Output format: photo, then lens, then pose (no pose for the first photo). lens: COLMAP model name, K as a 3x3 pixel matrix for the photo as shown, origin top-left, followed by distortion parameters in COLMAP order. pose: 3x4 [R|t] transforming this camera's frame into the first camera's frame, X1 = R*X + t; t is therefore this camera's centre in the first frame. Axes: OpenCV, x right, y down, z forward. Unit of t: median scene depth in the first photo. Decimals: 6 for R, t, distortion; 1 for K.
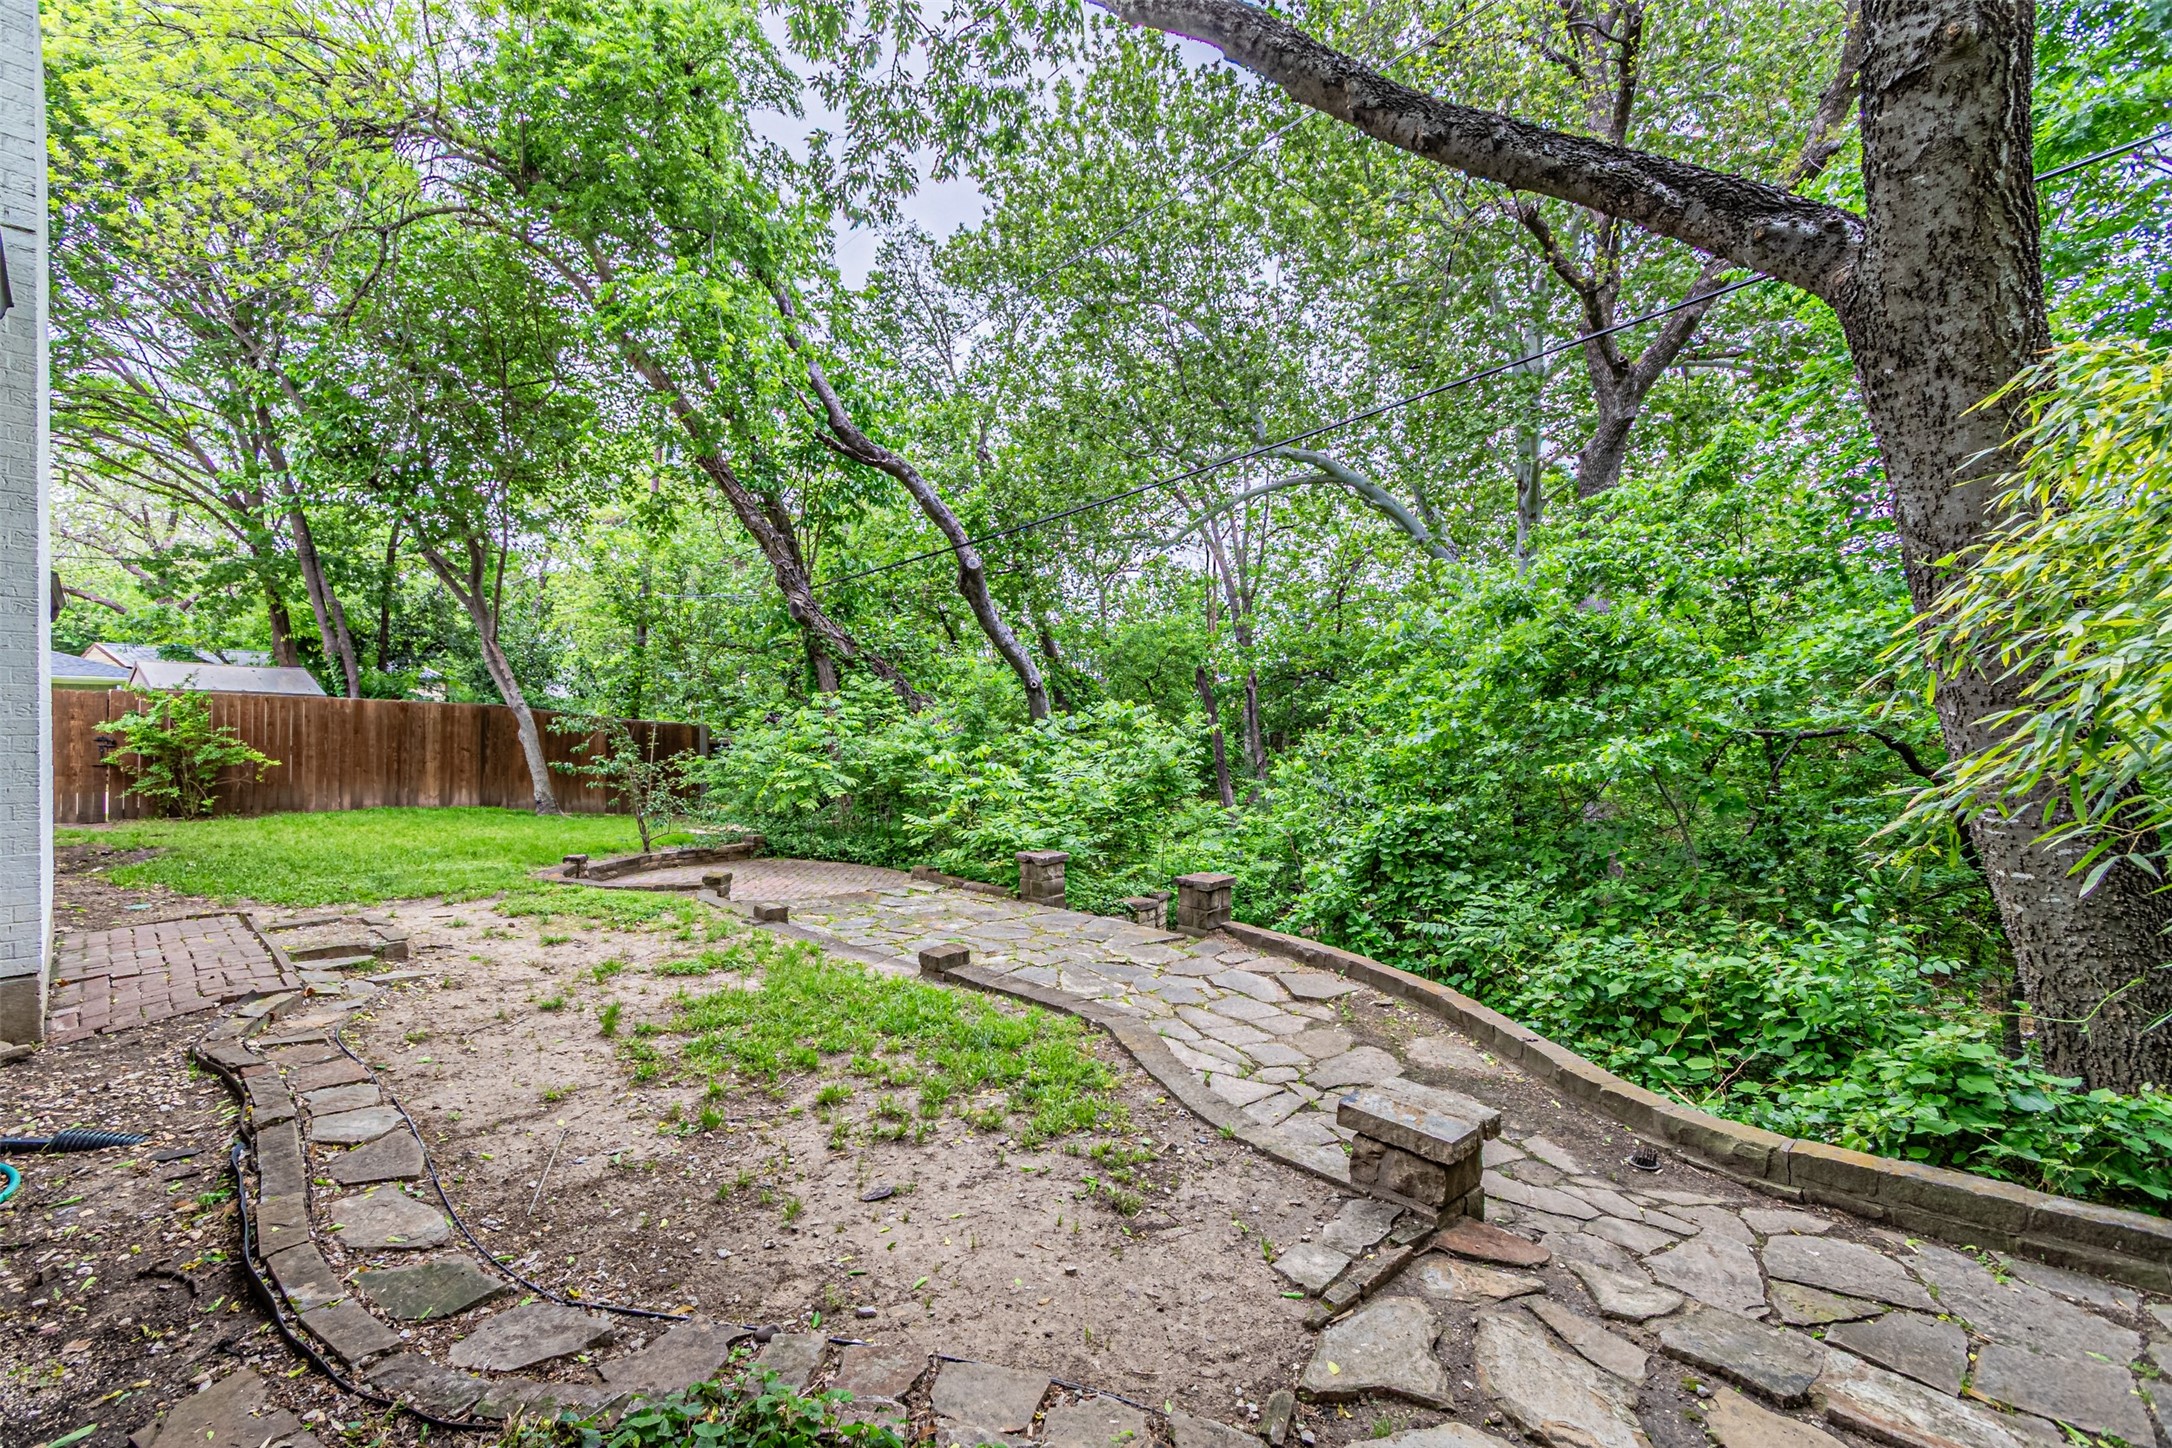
lens RADIAL K [[932.4, 0, 1060.7], [0, 932.4, 744.5], [0, 0, 1]] dist [0.003511, 0.000143]
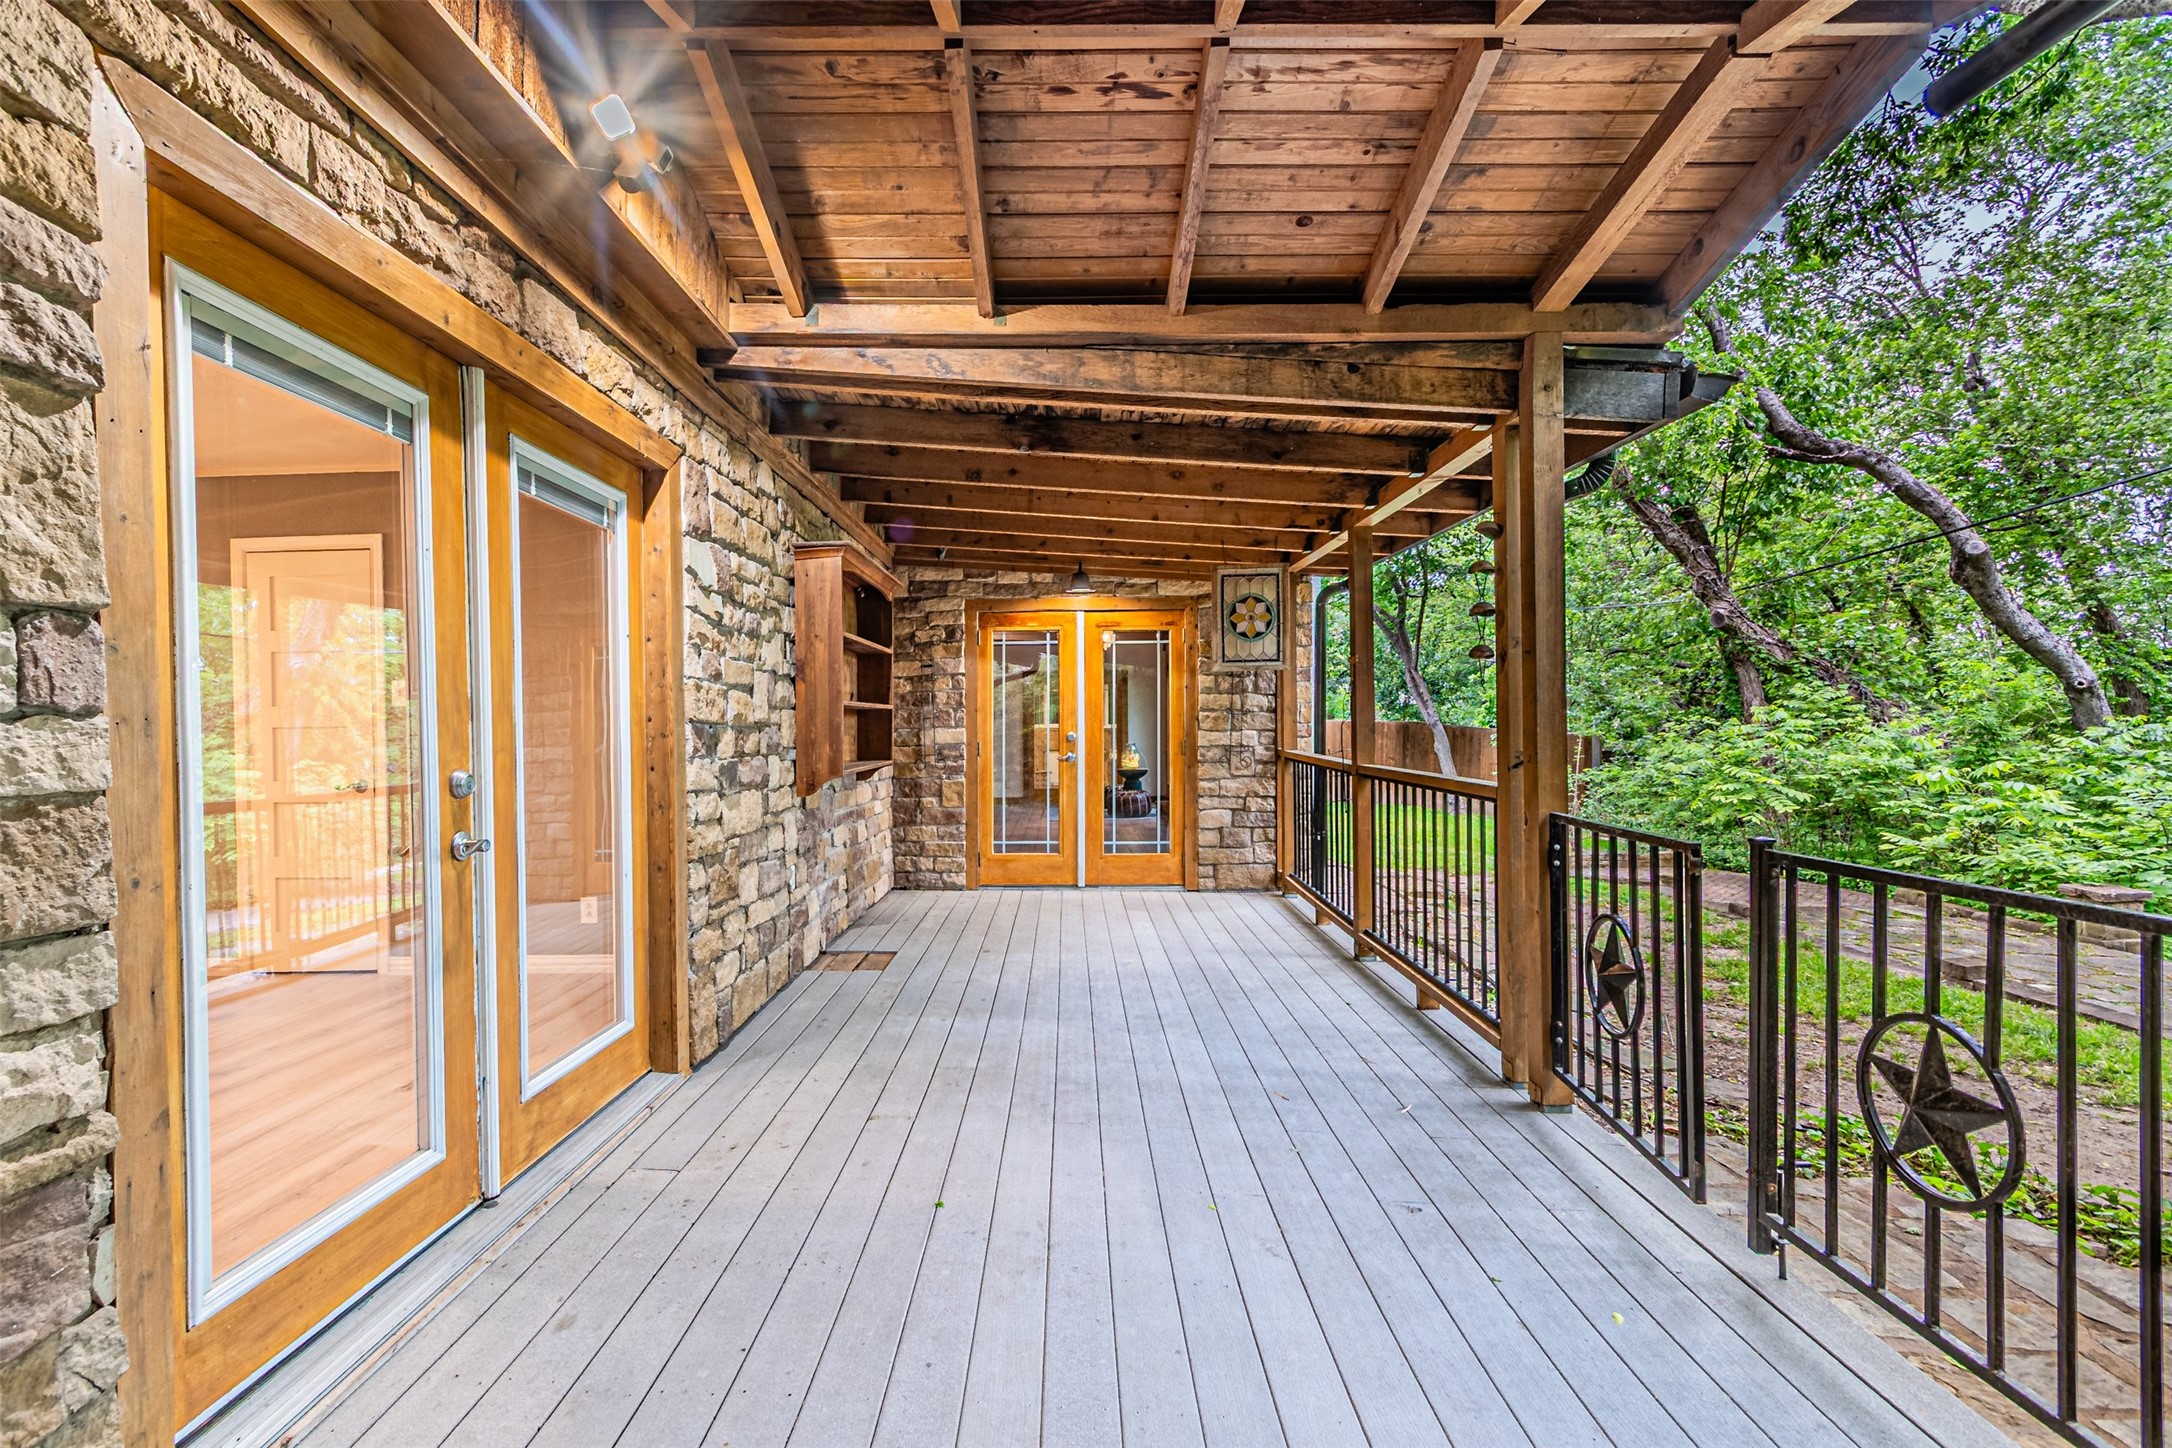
lens RADIAL K [[932.4, 0, 1060.7], [0, 932.4, 744.5], [0, 0, 1]] dist [0.003511, 0.000143]
pose [[0.660506, -0.003096, -0.750815, -0.004408], [-0.001618, 0.999983, -0.005547, -0.007329], [0.750819, 0.004878, 0.660490, -0.212033]]
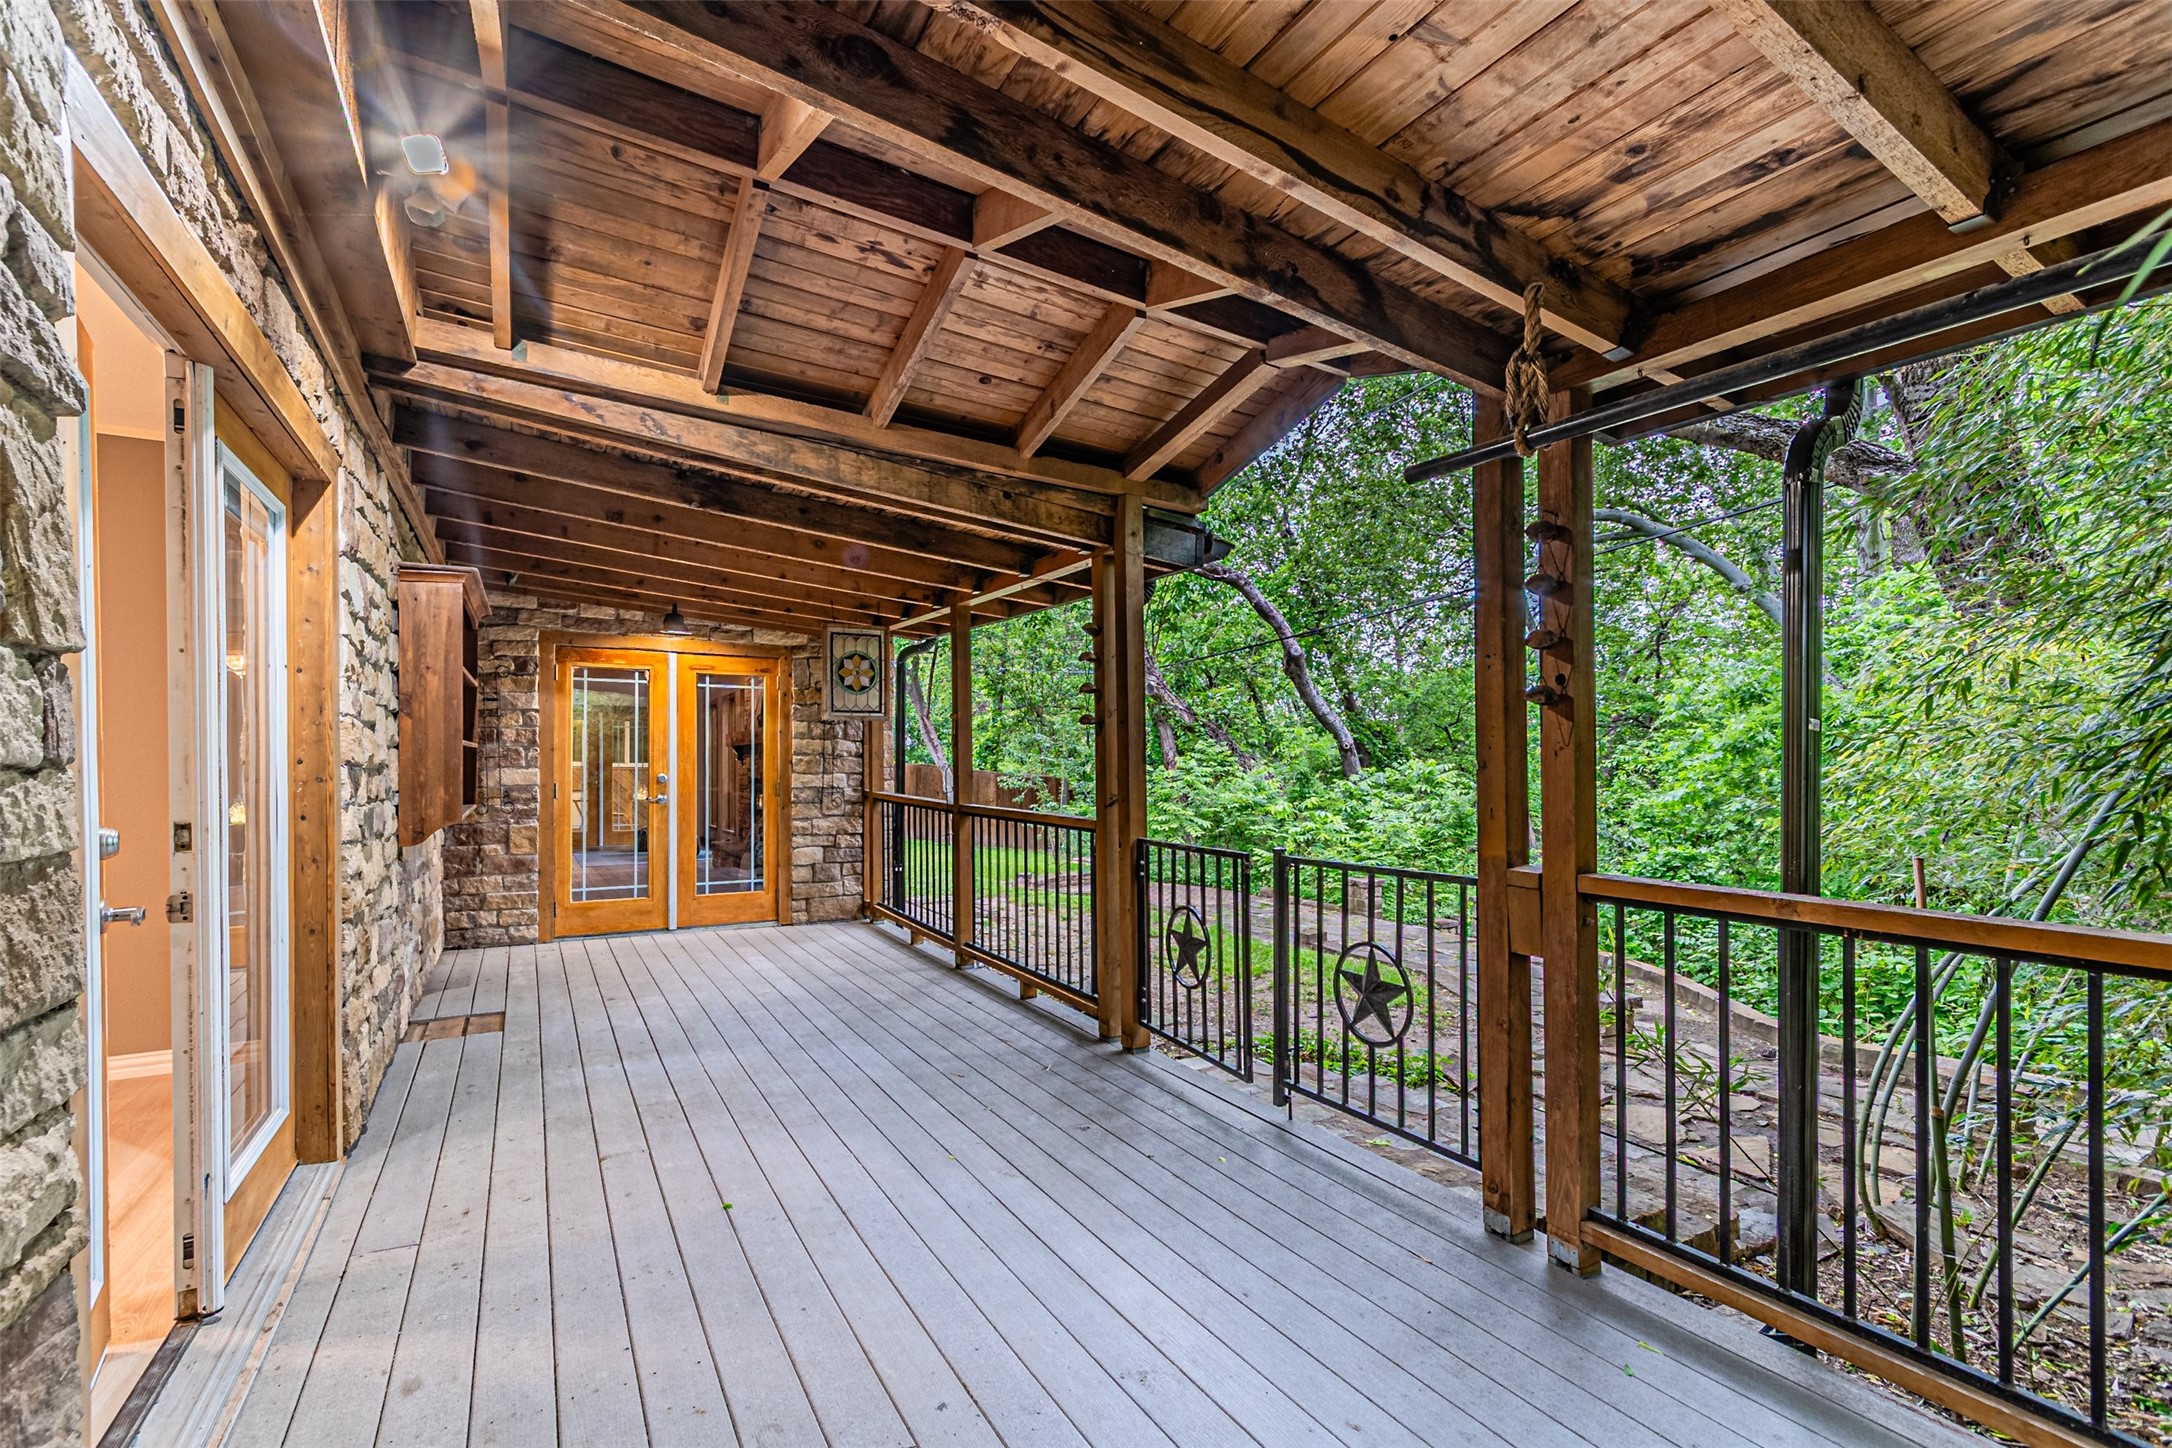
lens RADIAL K [[910.6, 0, 1075.4], [0, 910.6, 765.2], [0, 0, 1]] dist [0.001737, 0.000256]
pose [[0.956468, -0.006712, -0.291760, -0.024218], [-0.001023, 0.999652, -0.026352, -0.008645], [0.291835, 0.025503, 0.956129, -0.270508]]
